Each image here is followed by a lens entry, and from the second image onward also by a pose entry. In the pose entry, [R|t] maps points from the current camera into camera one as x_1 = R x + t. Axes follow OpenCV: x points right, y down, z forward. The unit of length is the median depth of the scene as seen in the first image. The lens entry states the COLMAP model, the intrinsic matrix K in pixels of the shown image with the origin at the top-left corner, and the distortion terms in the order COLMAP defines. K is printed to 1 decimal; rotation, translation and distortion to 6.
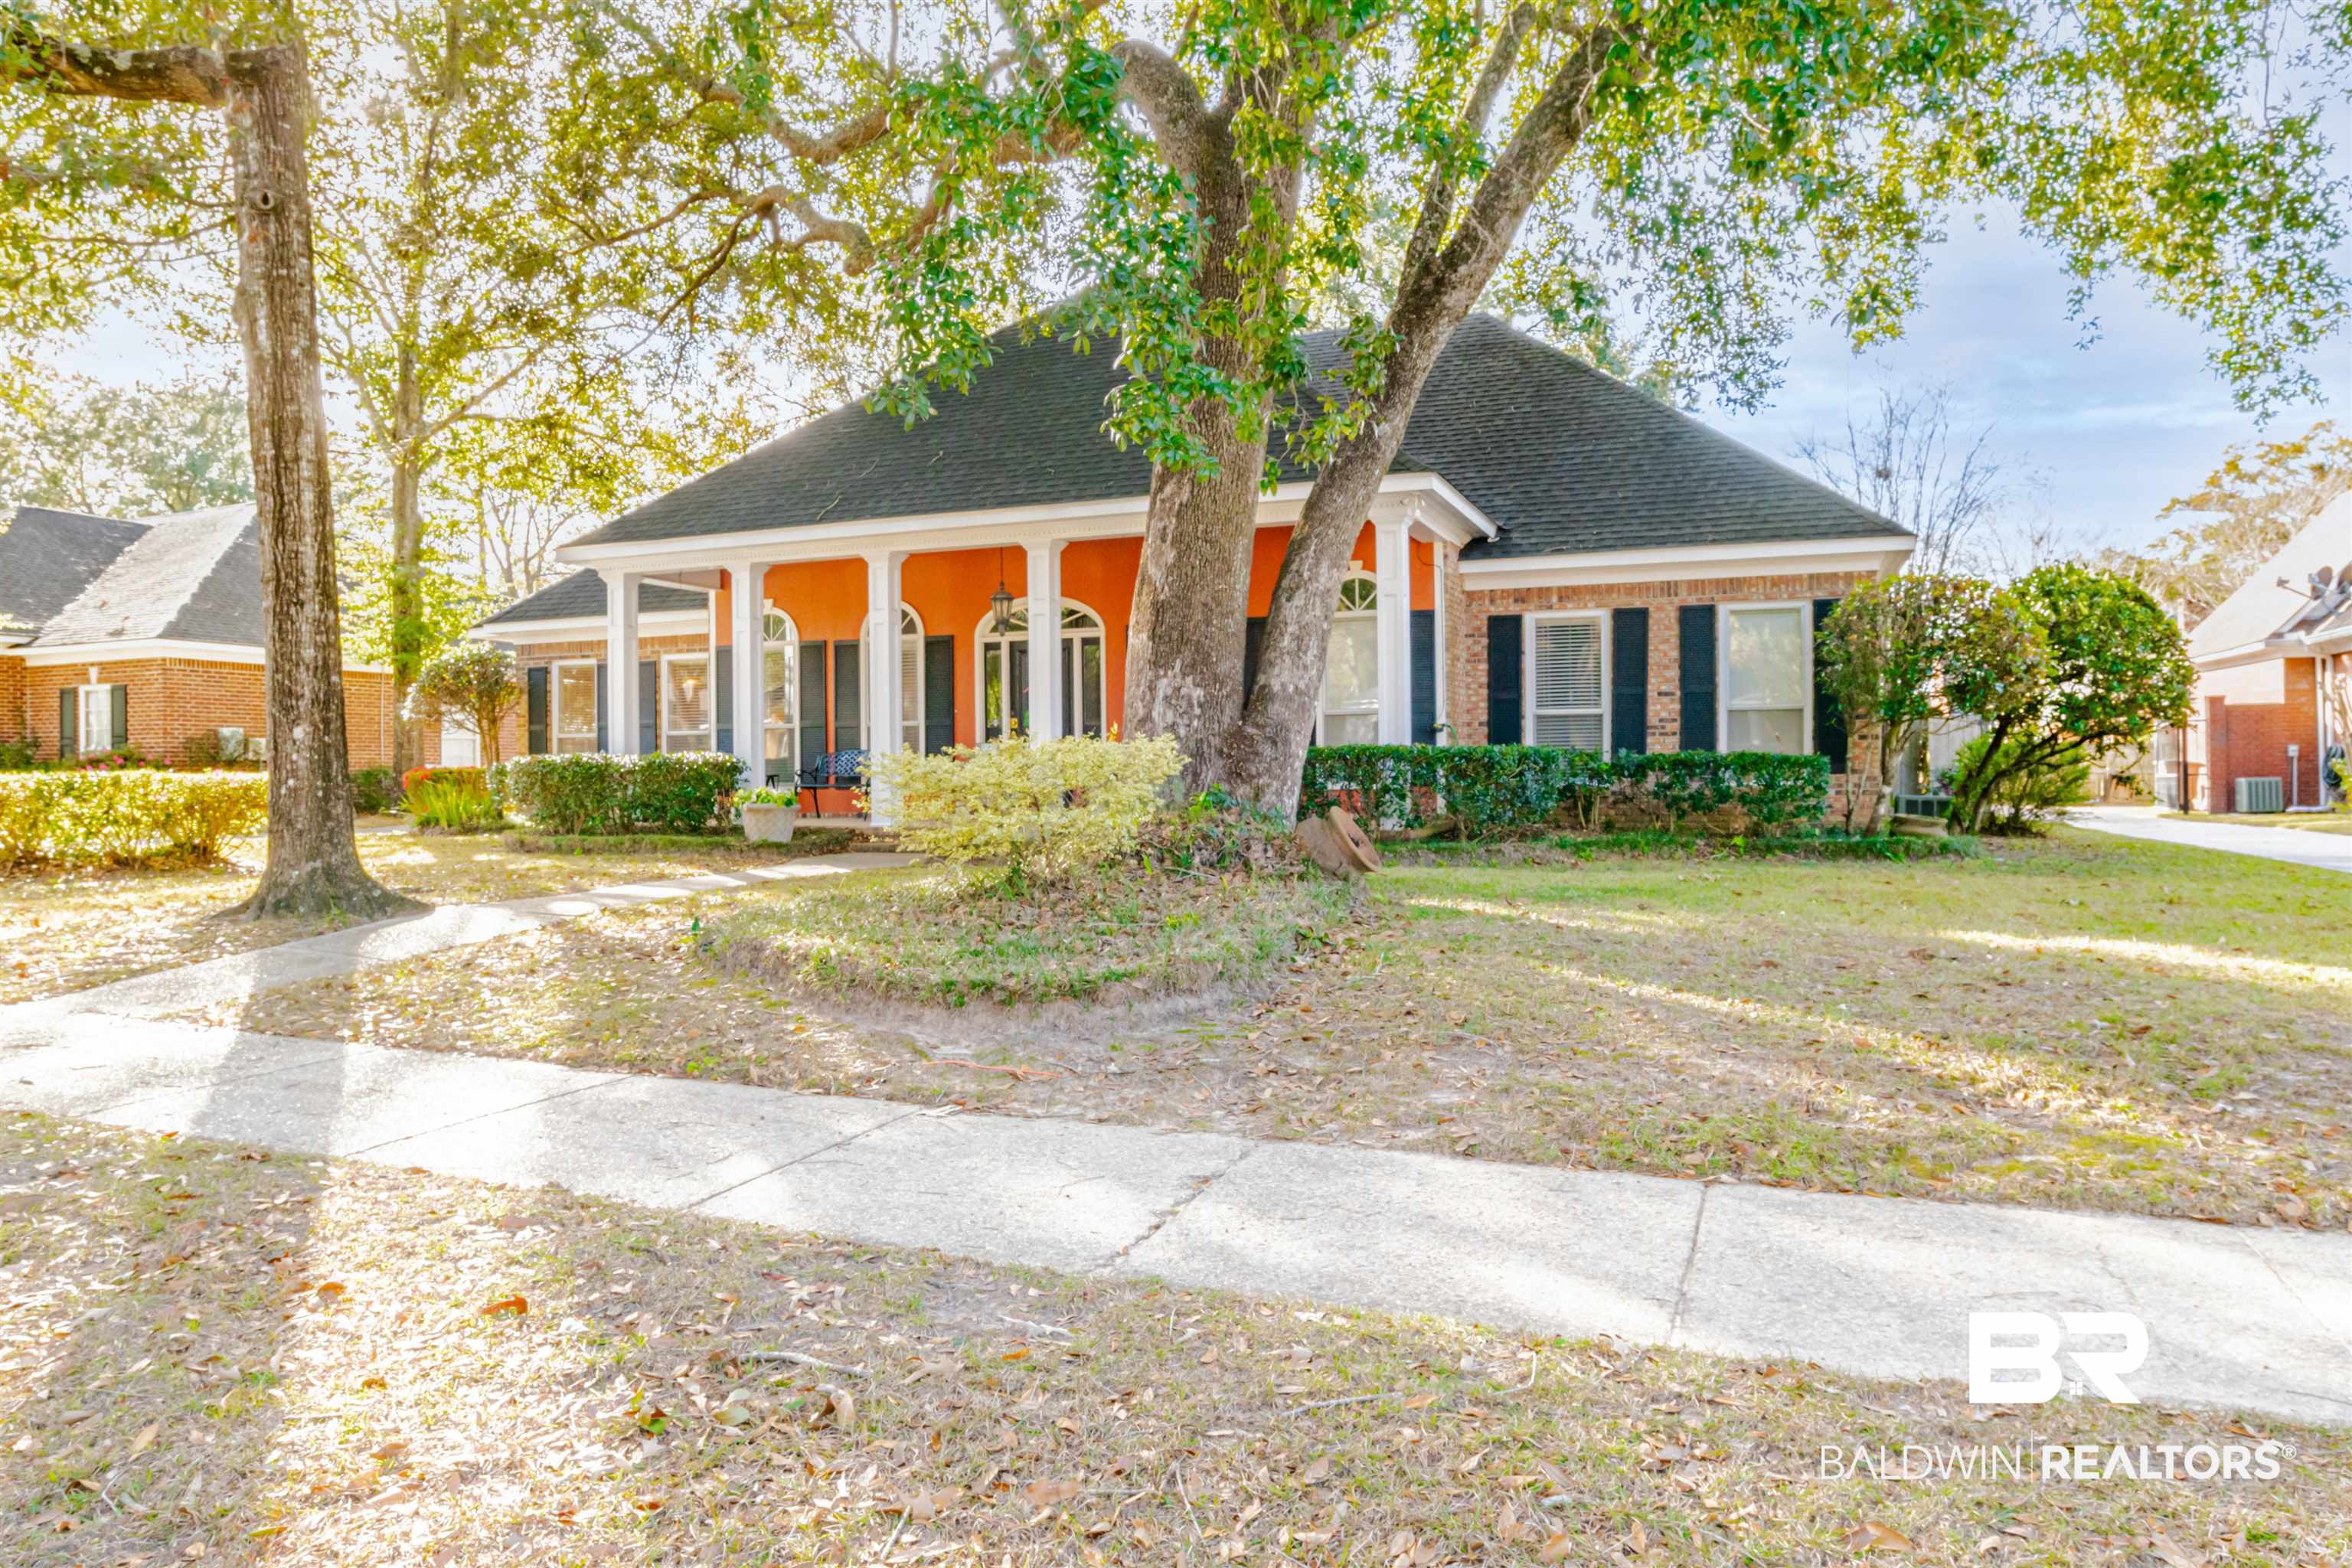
lens RADIAL K [[1171.5, 0, 1177.4], [0, 1171.5, 786.8], [0, 0, 1]] dist [-0.034549, 0.006356]
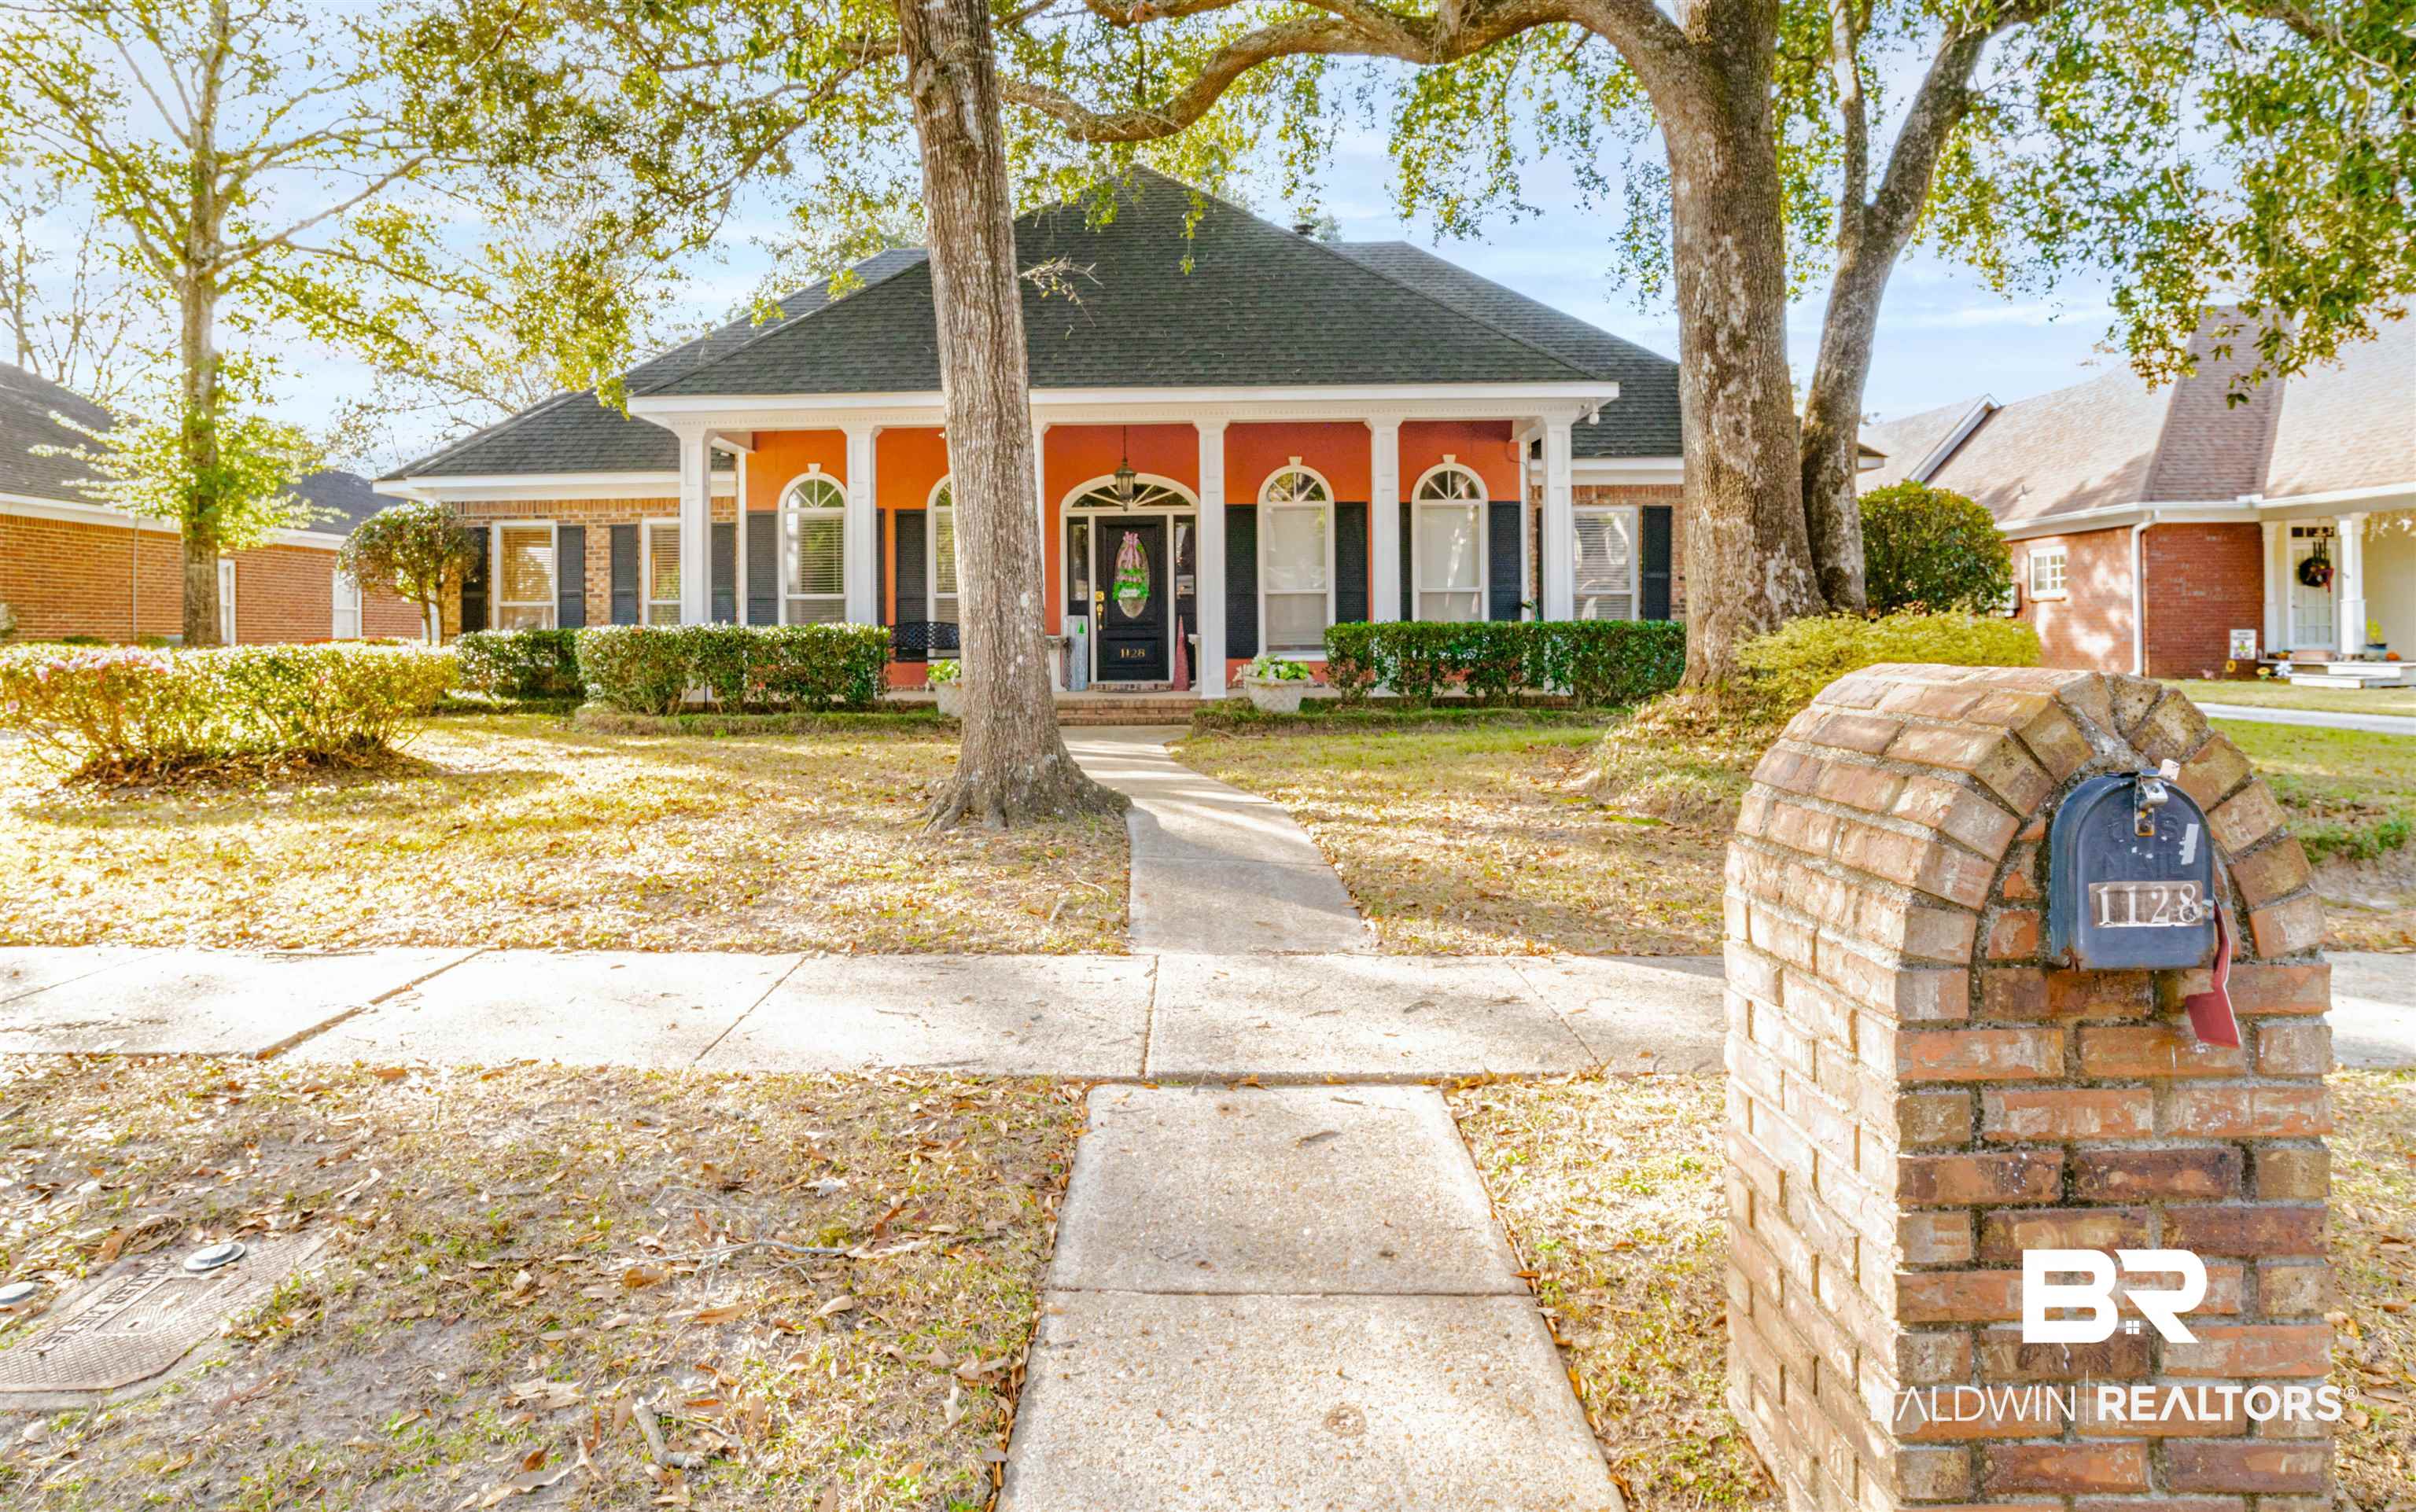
lens RADIAL K [[1077.6, 0, 1198.7], [0, 1077.6, 642.6], [0, 0, 1]] dist [-0.032937, -0.000199]
pose [[0.959346, -0.000302, 0.282233, -0.356319], [0.004217, 0.999903, -0.013263, -0.002054], [-0.282202, 0.013914, 0.959254, 0.088474]]
